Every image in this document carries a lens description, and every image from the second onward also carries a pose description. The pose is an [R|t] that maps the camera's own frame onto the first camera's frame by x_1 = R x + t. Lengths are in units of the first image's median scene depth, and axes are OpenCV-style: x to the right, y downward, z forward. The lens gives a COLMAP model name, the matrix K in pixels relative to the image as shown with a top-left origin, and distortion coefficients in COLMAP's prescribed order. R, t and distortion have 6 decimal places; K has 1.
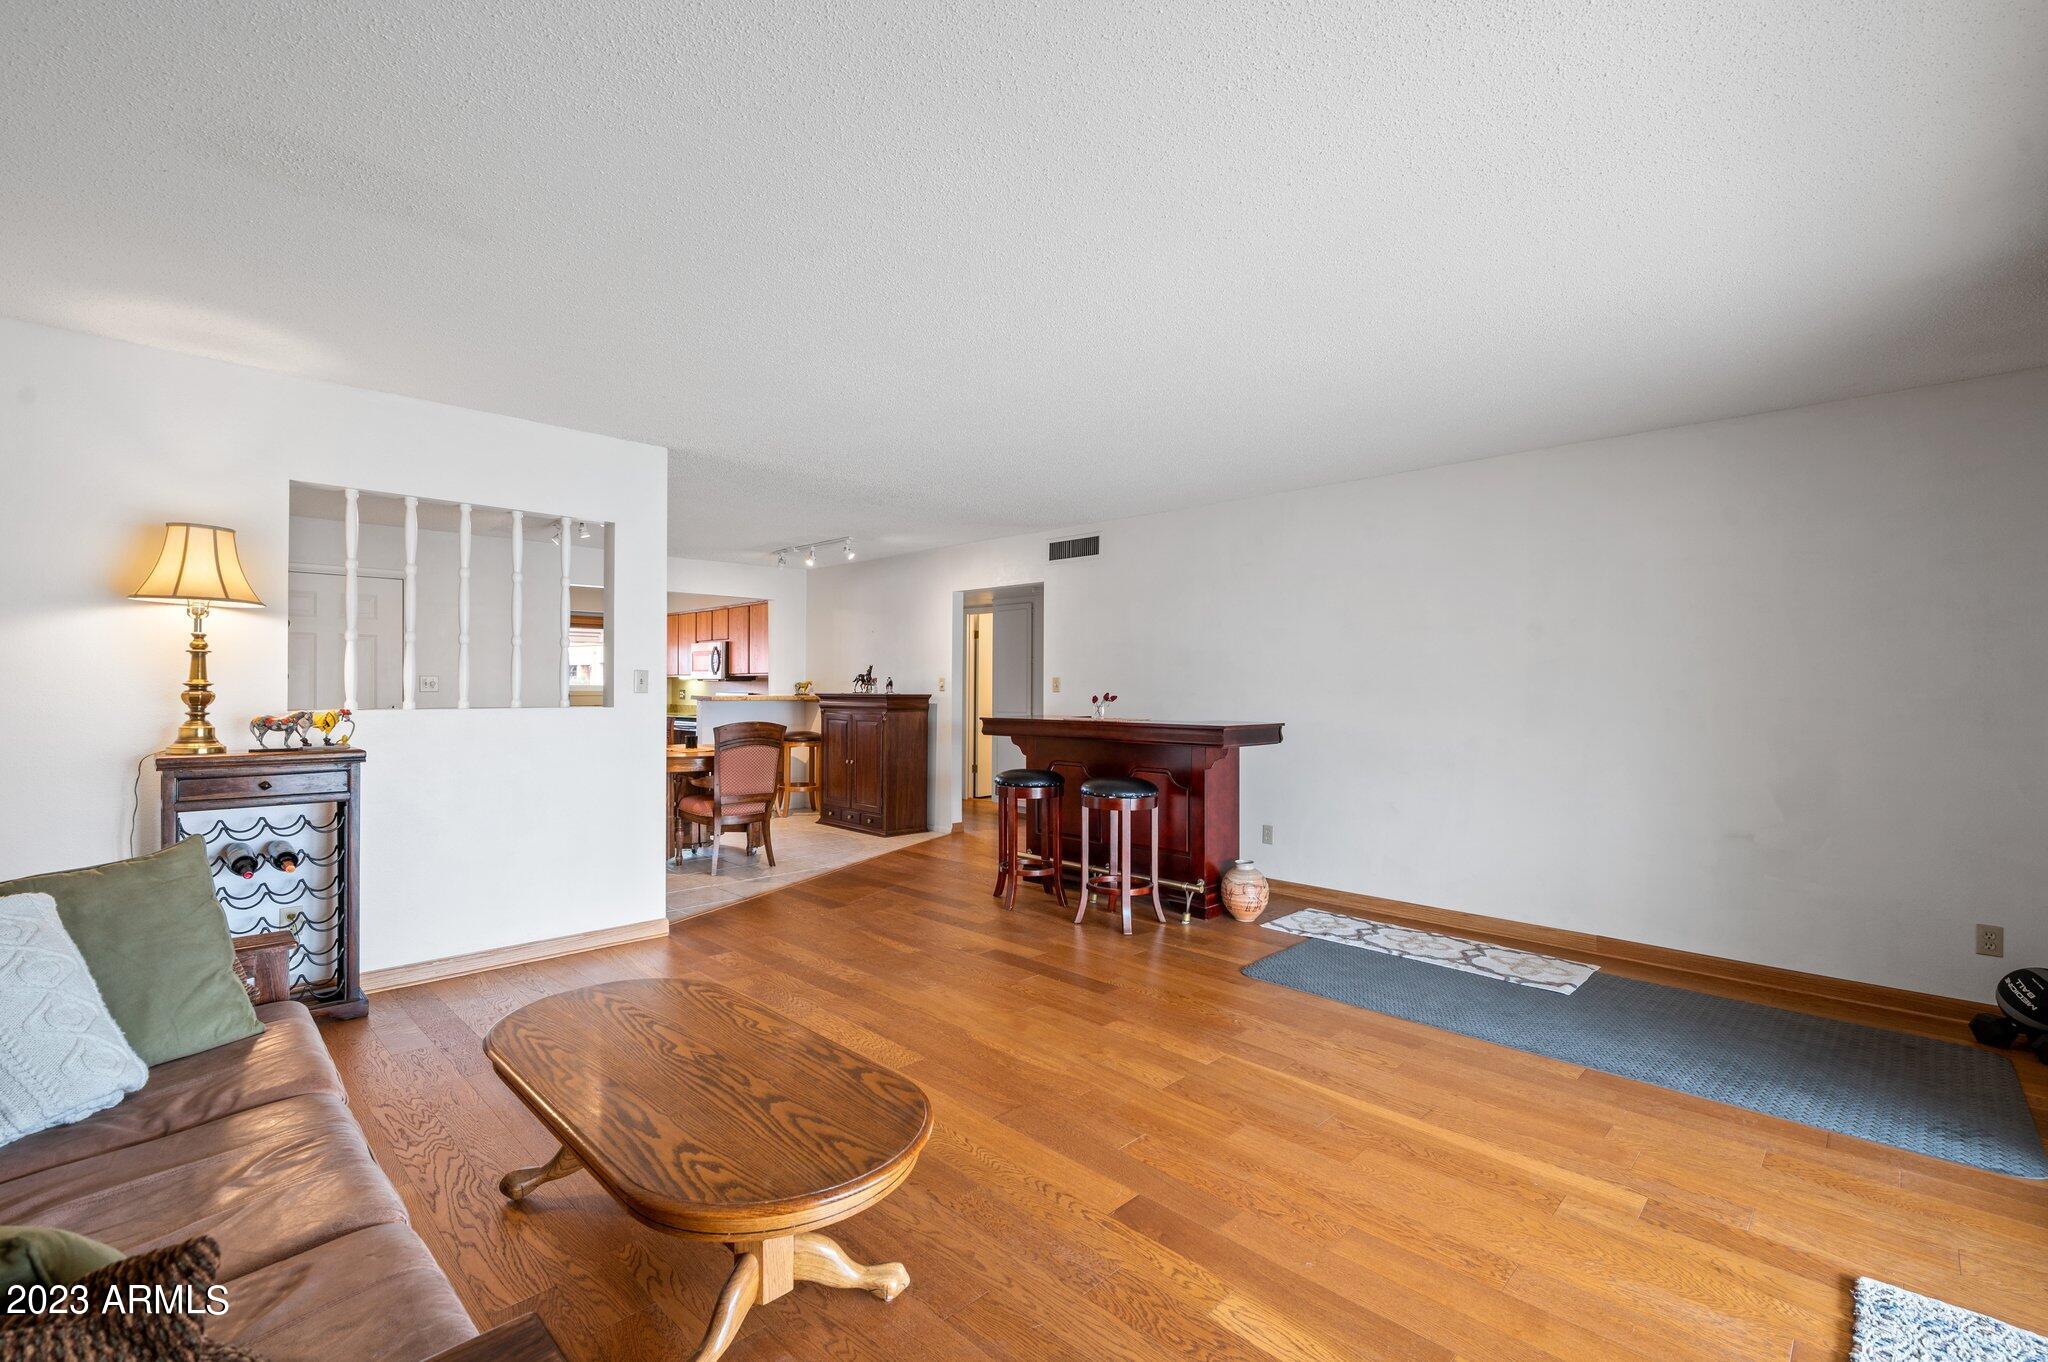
lens RADIAL K [[895.4, 0, 1027.5], [0, 895.4, 685.4], [0, 0, 1]] dist [0.001835, 0.000181]
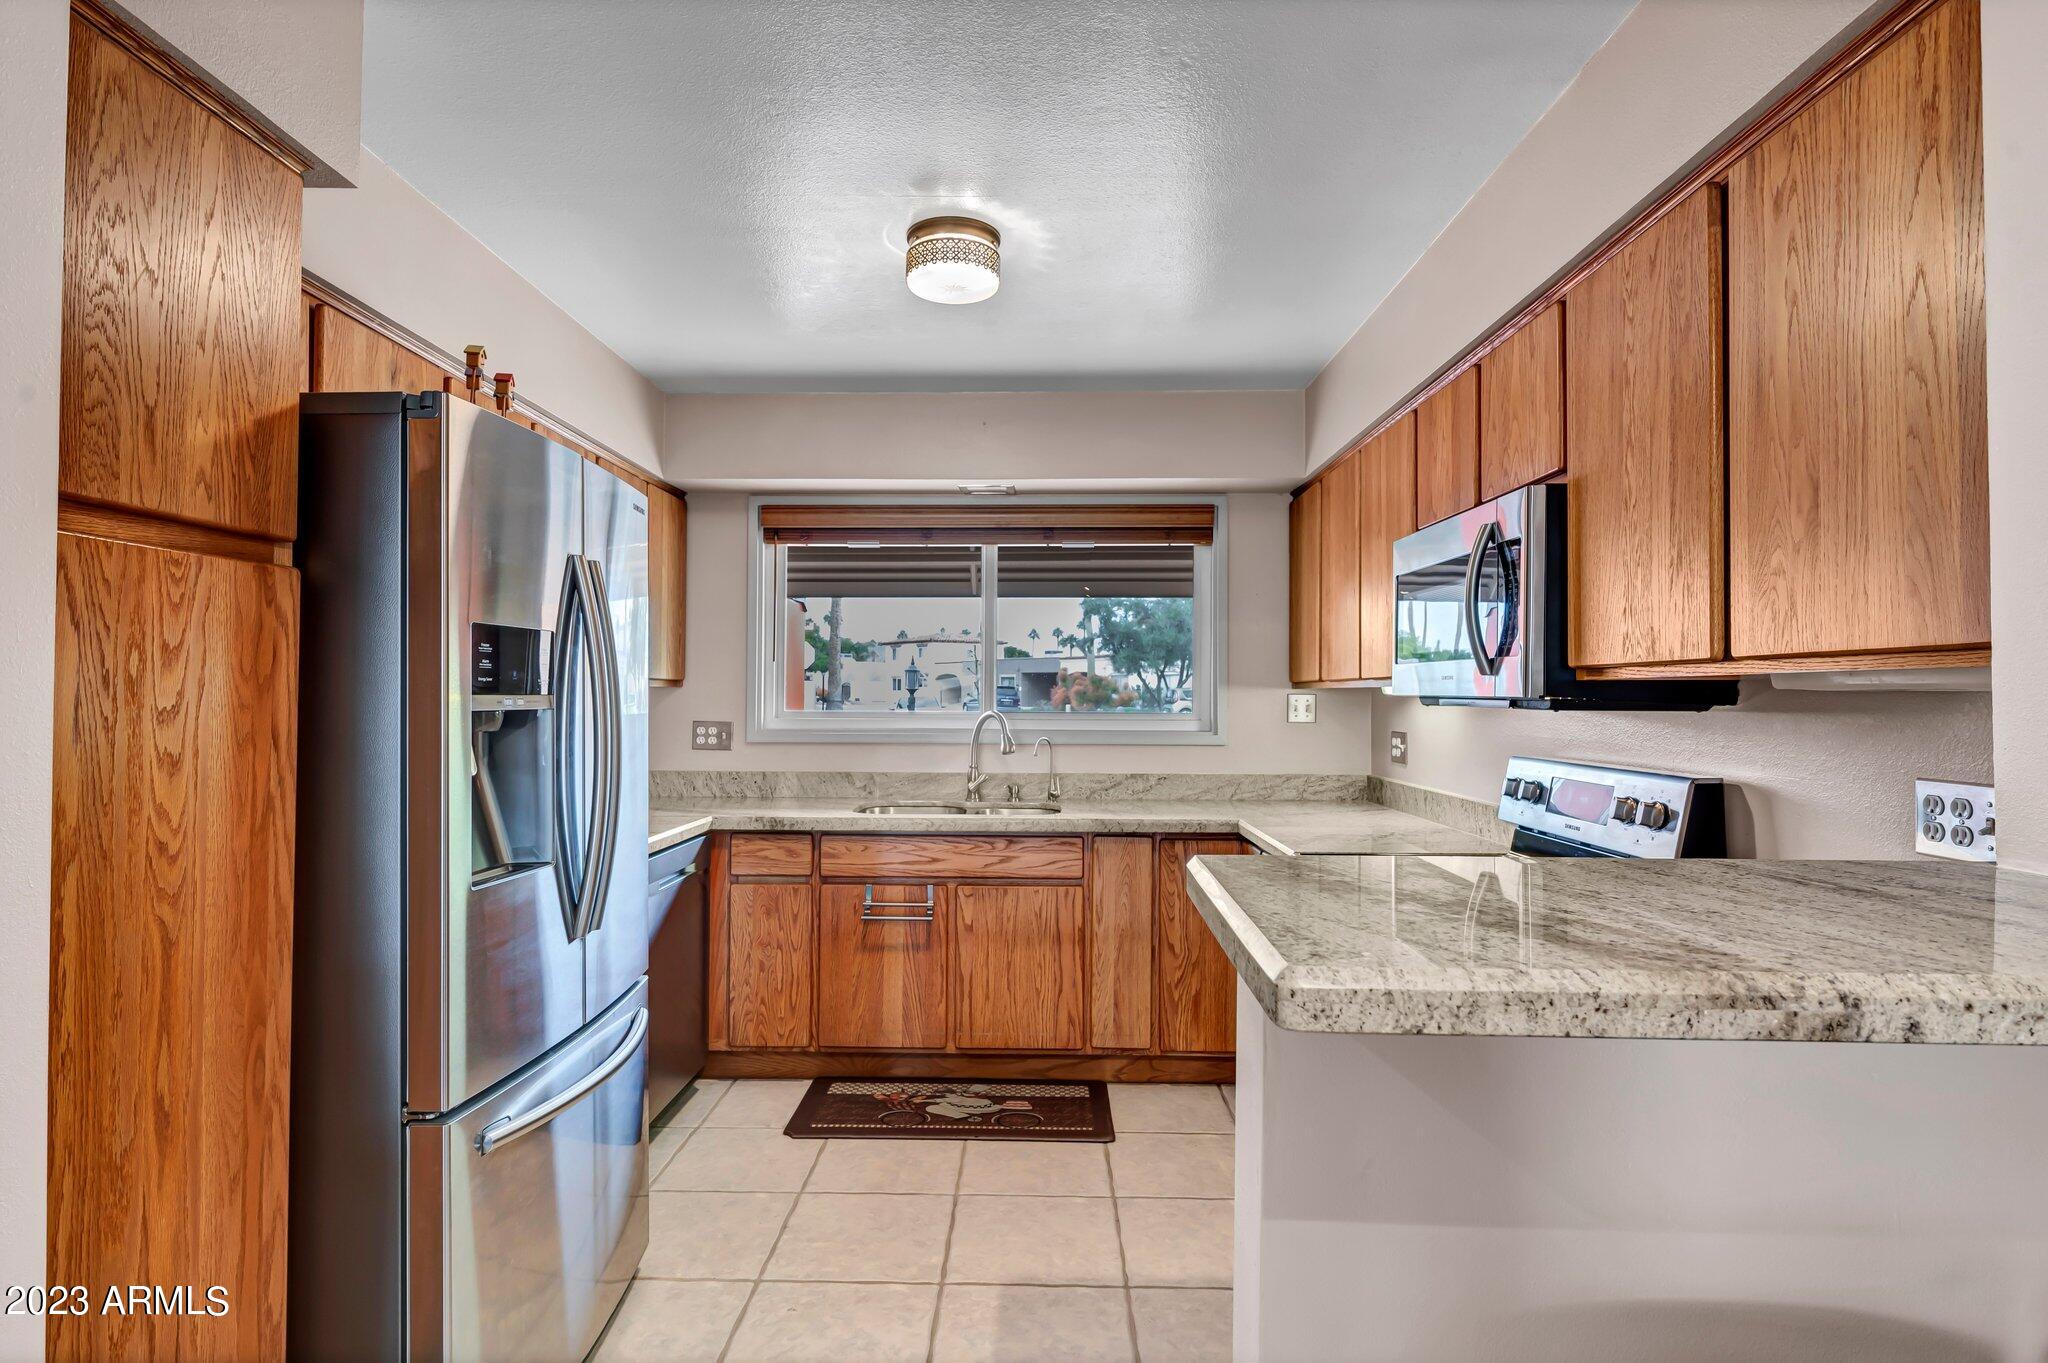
lens RADIAL K [[1043.3, 0, 1024.1], [0, 1043.3, 684.2], [0, 0, 1]] dist [-0.000922, -0.000054]
pose [[0.689077, -0.001889, -0.724685, -0.819217], [-0.003416, 0.999977, -0.005855, -0.027859], [0.724680, 0.006510, 0.689055, 2.476629]]
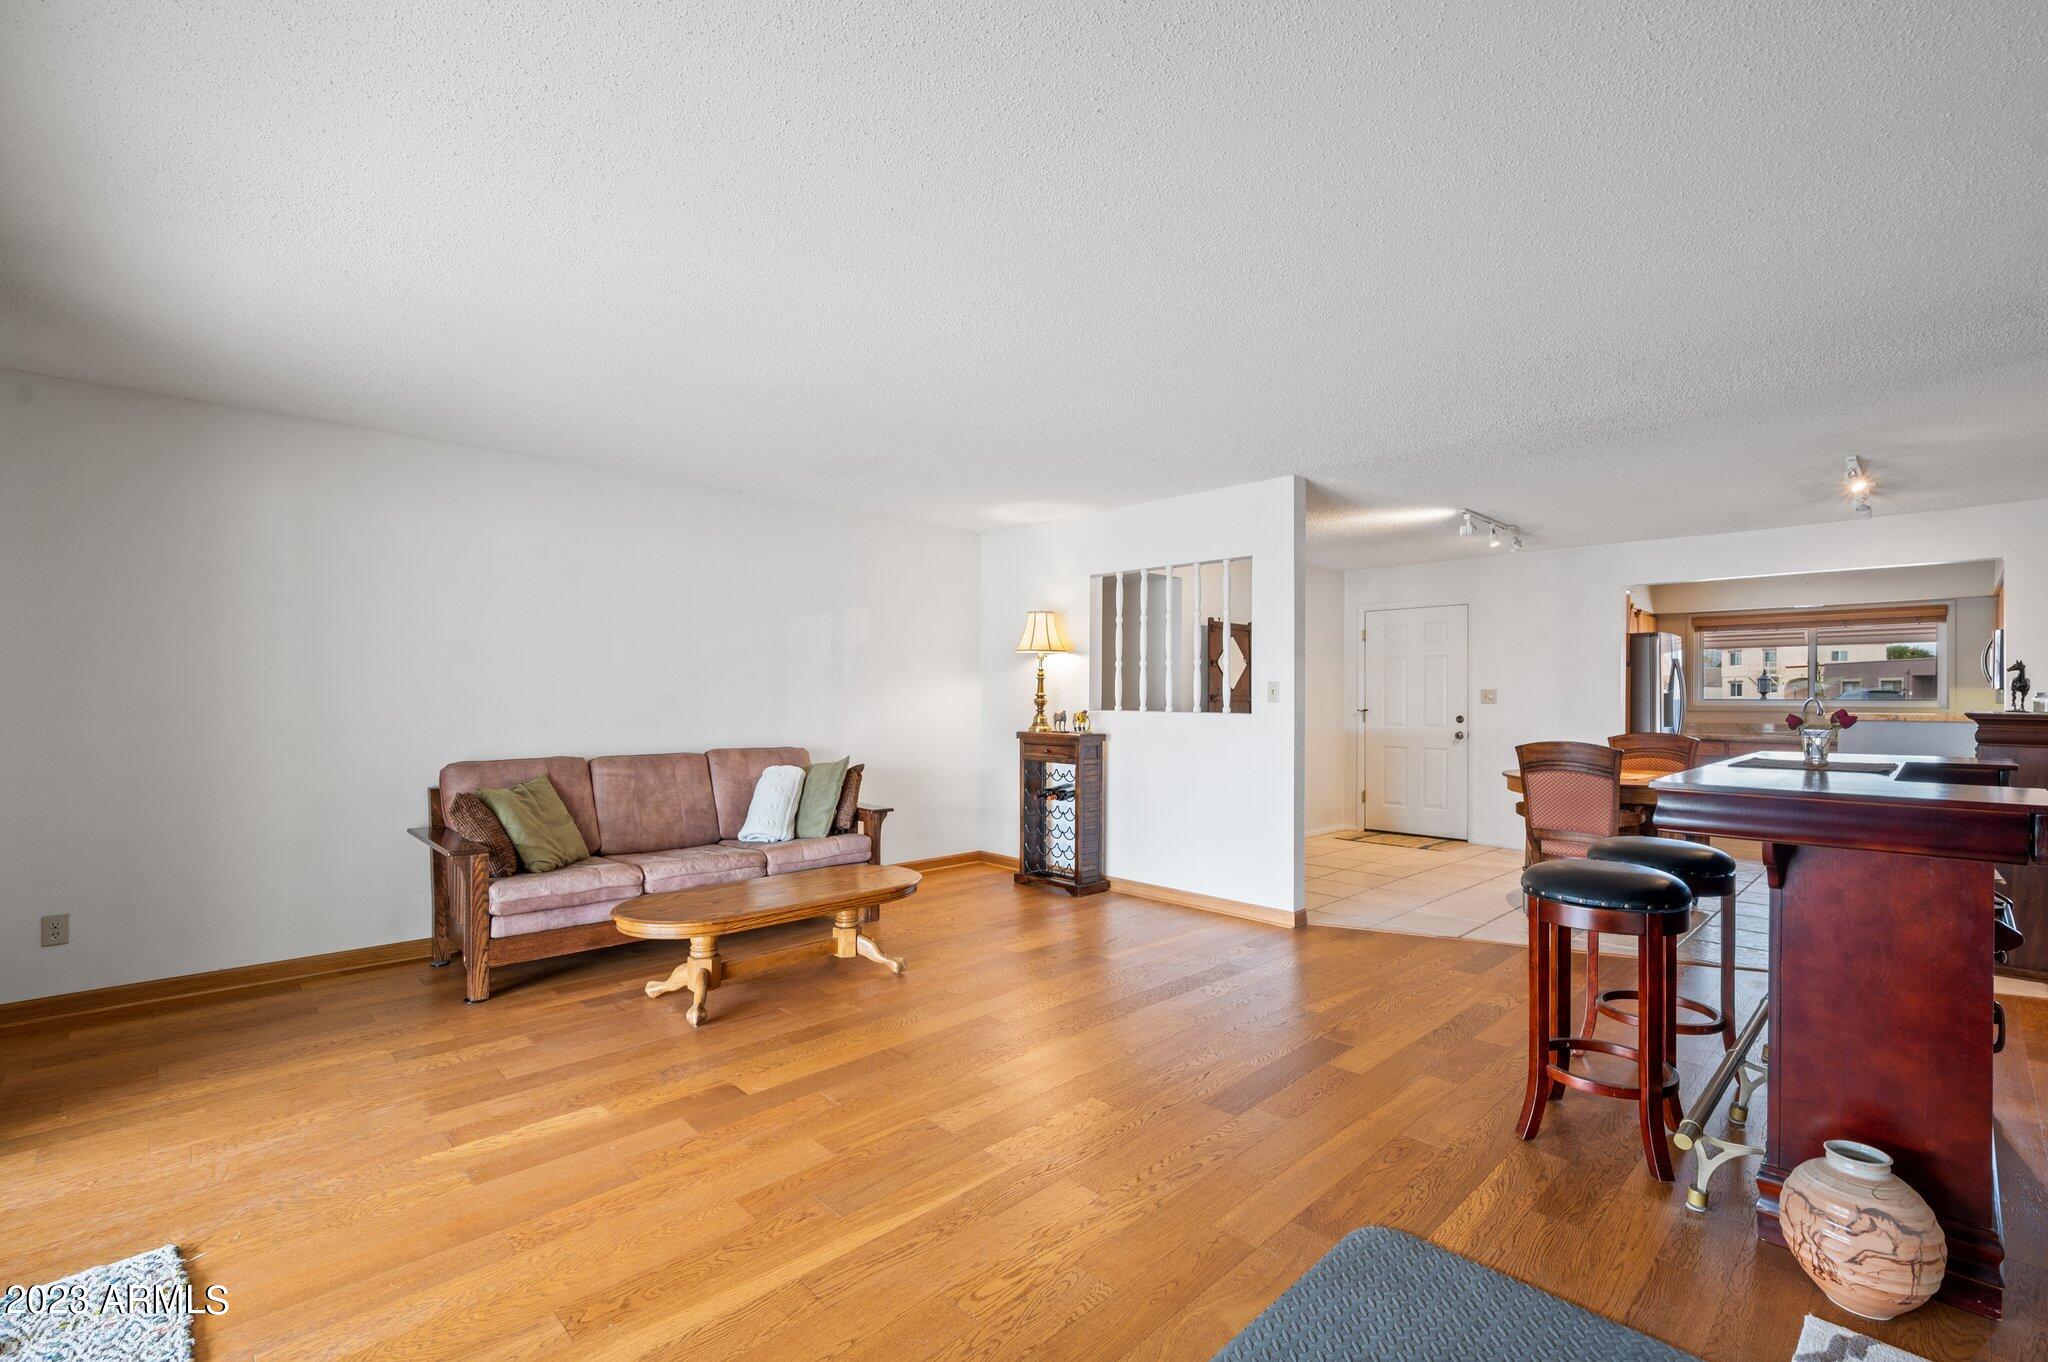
lens RADIAL K [[895.4, 0, 1026.2], [0, 895.4, 690.2], [0, 0, 1]] dist [0.001835, 0.000181]
pose [[-0.019502, -0.007866, -0.999779, 0.982625], [-0.002195, 0.999967, -0.007824, 0.002928], [0.999807, 0.002042, -0.019518, 1.002722]]
